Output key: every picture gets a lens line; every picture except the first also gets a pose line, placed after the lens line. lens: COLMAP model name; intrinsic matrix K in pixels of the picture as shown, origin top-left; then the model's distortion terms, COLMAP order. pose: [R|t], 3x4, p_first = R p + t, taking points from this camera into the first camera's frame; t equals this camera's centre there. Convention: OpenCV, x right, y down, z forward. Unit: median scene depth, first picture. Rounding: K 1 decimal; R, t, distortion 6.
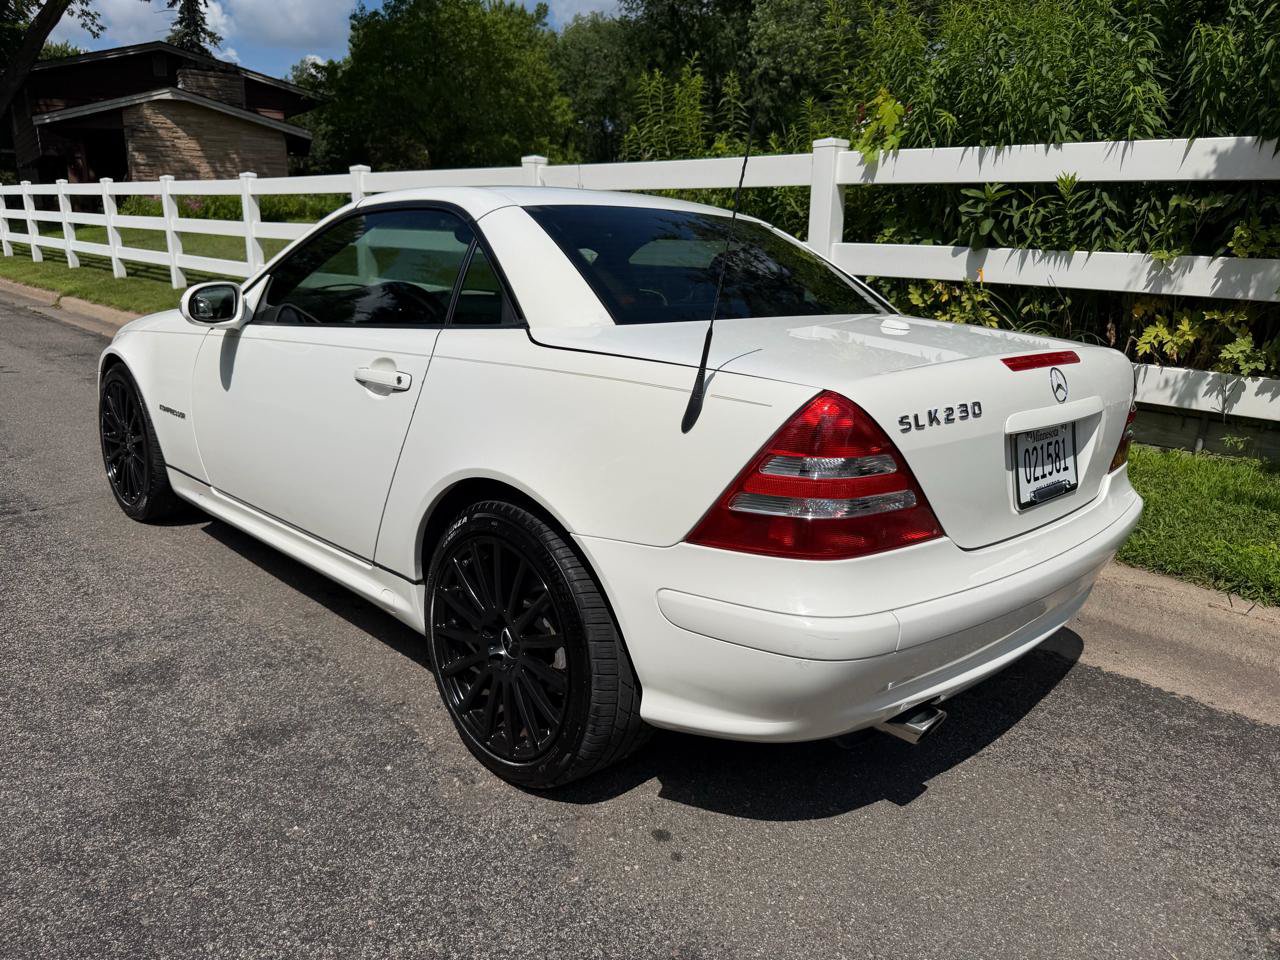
lens RADIAL K [[936.6, 0, 644.7], [0, 936.6, 498.0], [0, 0, 1]] dist [0.007646, -0.015737]
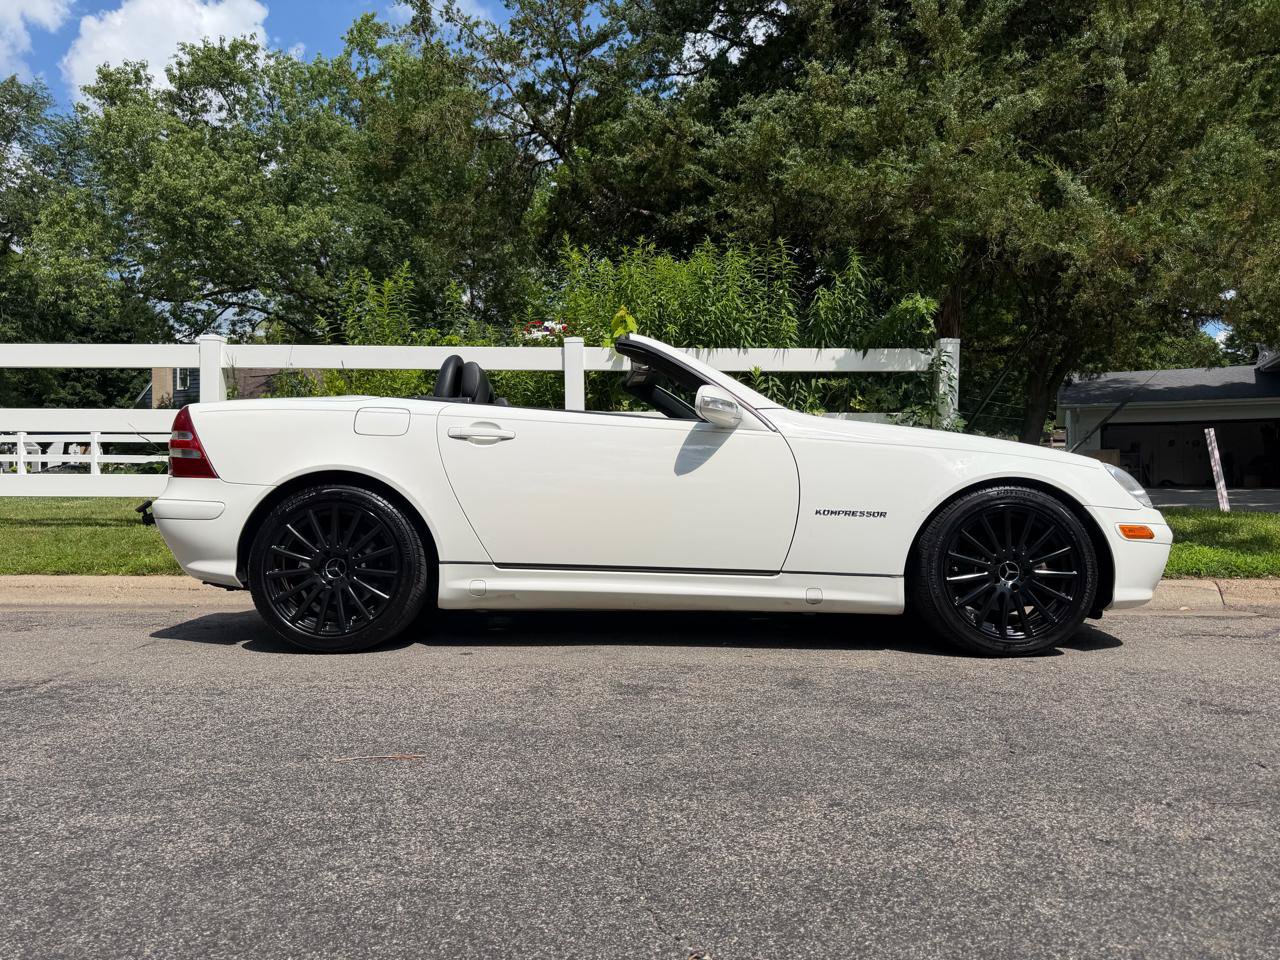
lens RADIAL K [[936.6, 0, 646.3], [0, 936.6, 492.7], [0, 0, 1]] dist [0.007646, -0.015737]
pose [[0.691455, -0.026661, 0.721927, -0.916566], [0.219500, 0.959827, -0.174788, 0.110299], [-0.688265, 0.279322, 0.669530, 0.129515]]
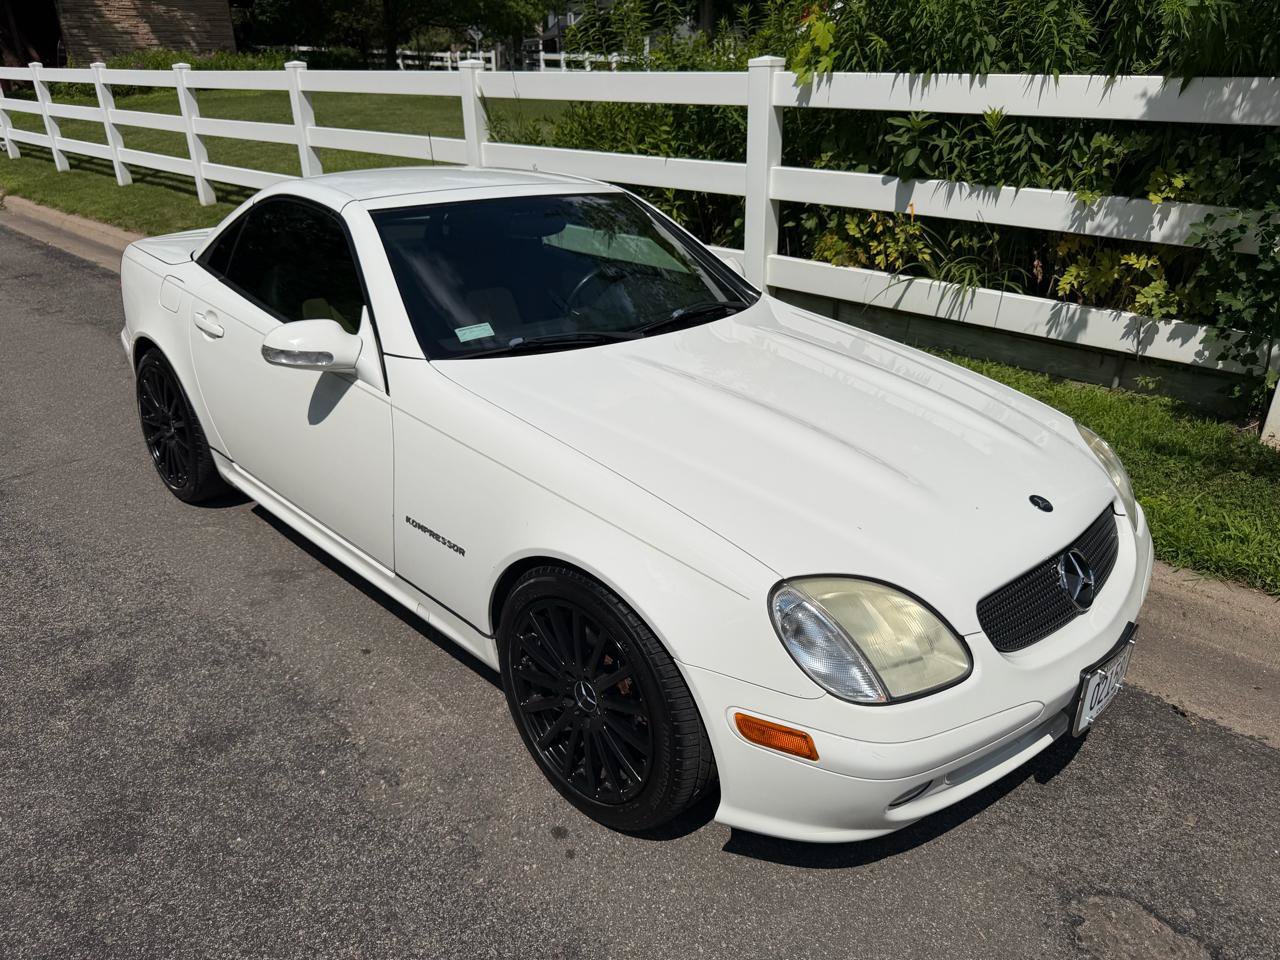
lens RADIAL K [[936.6, 0, 645.8], [0, 936.6, 502.0], [0, 0, 1]] dist [0.007646, -0.015737]
pose [[0.999406, -0.033857, 0.006379, 0.069288], [0.032392, 0.986457, 0.160790, -0.117452], [-0.011737, -0.160487, 0.986968, -0.036783]]
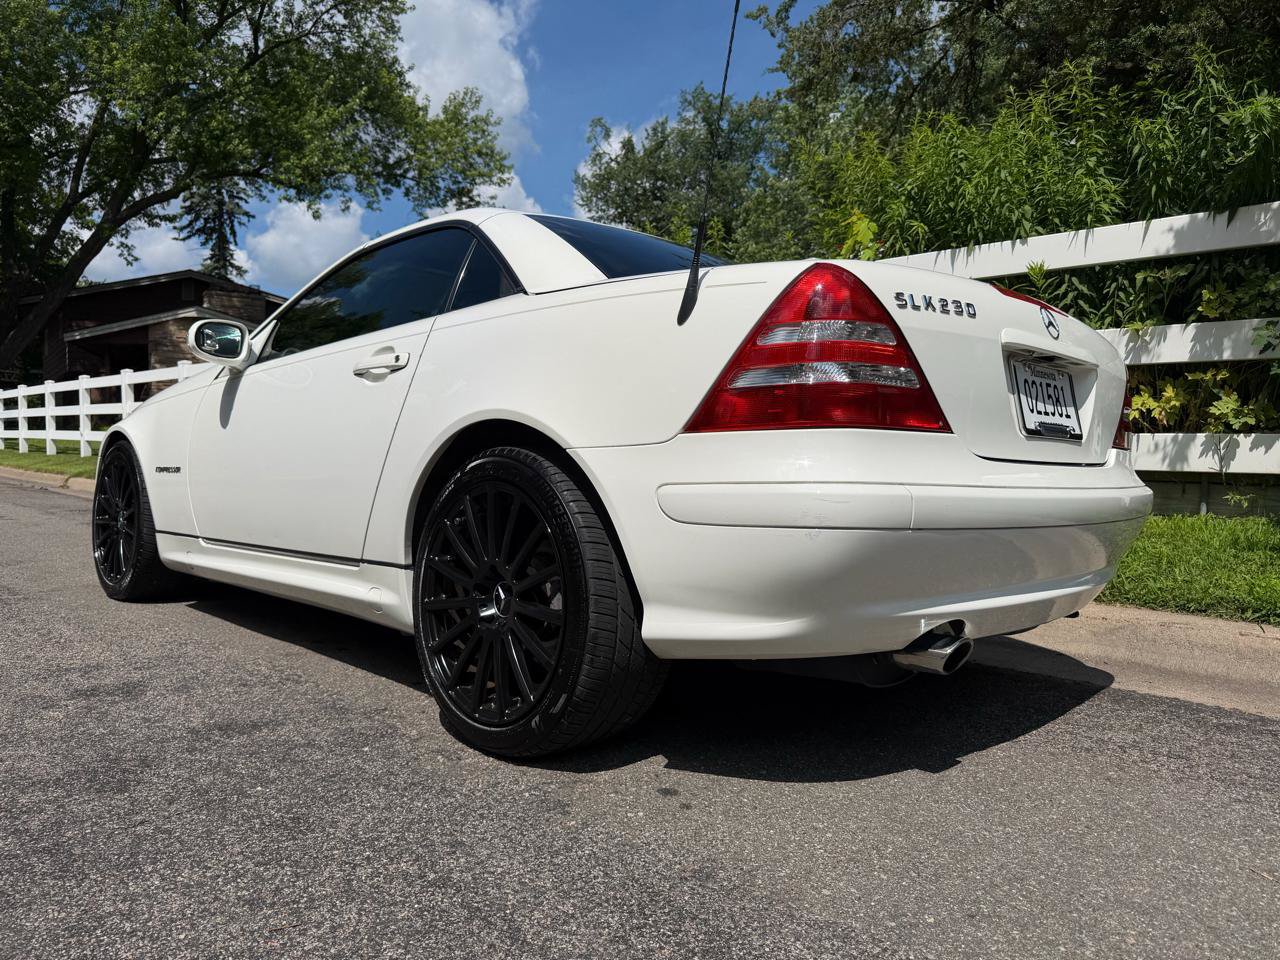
lens RADIAL K [[936.6, 0, 641.5], [0, 936.6, 478.9], [0, 0, 1]] dist [0.007646, -0.015737]
pose [[0.999802, -0.019848, 0.001537, -0.001627], [0.019623, 0.969636, -0.243763, 0.153521], [0.003348, 0.243745, 0.969834, 0.033183]]
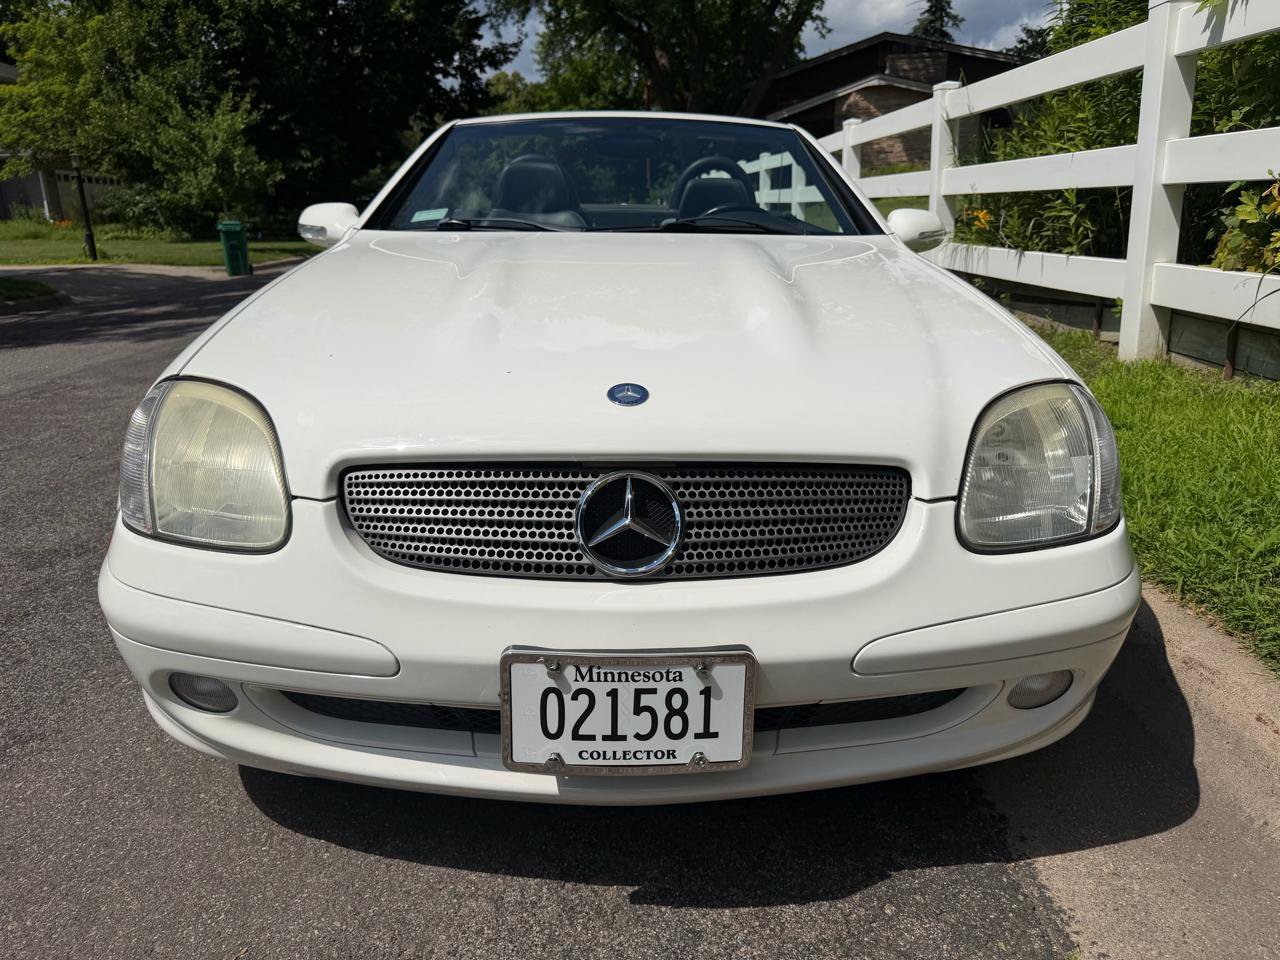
lens RADIAL K [[936.6, 0, 643.2], [0, 936.6, 498.1], [0, 0, 1]] dist [0.007646, -0.015737]
pose [[0.722191, 0.158058, -0.673393, 0.584108], [-0.146623, 0.986400, 0.074279, 0.001690], [0.675975, 0.045092, 0.735544, 0.295761]]
